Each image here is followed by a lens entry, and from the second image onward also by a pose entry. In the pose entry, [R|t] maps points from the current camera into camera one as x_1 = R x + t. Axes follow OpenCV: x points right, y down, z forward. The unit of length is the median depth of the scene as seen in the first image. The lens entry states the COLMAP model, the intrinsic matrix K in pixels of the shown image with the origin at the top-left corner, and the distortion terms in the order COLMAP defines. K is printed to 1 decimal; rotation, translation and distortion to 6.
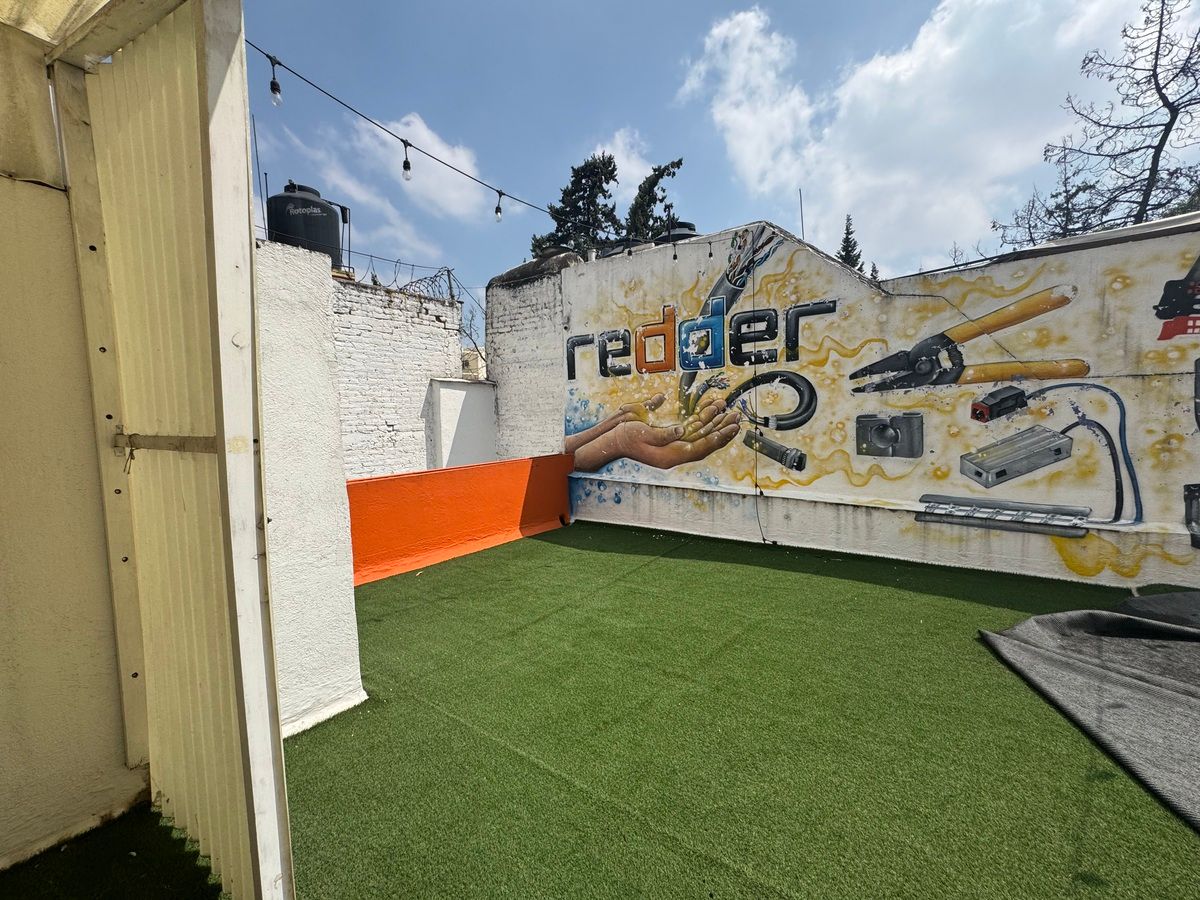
lens RADIAL K [[482.7, 0, 596.6], [0, 482.7, 450.5], [0, 0, 1]] dist [-0.000908, -0.000210]
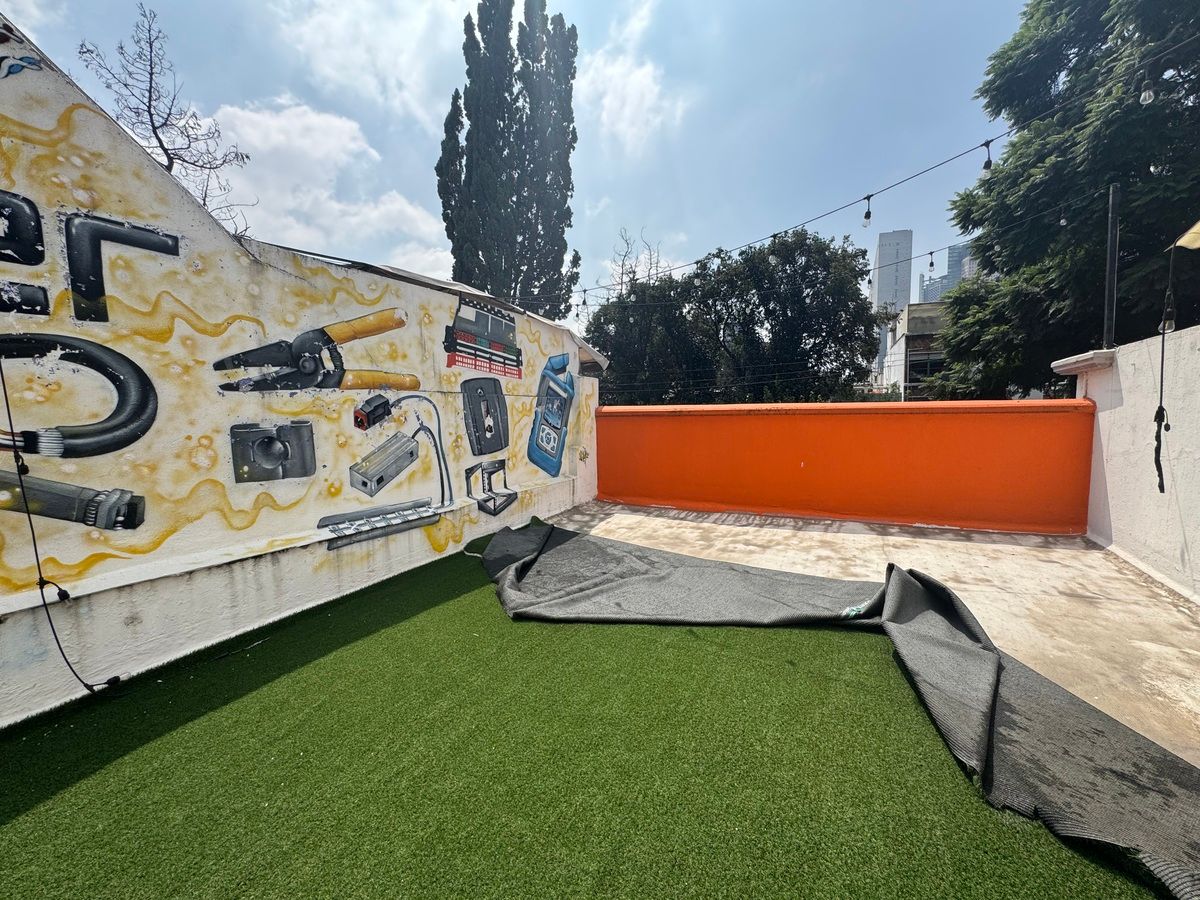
lens RADIAL K [[482.7, 0, 595.6], [0, 482.7, 450.3], [0, 0, 1]] dist [-0.000908, -0.000210]
pose [[-0.144504, -0.053508, 0.988056, -0.209167], [0.094910, 0.993183, 0.067667, -0.037050], [-0.984942, 0.103555, -0.138440, 0.631527]]
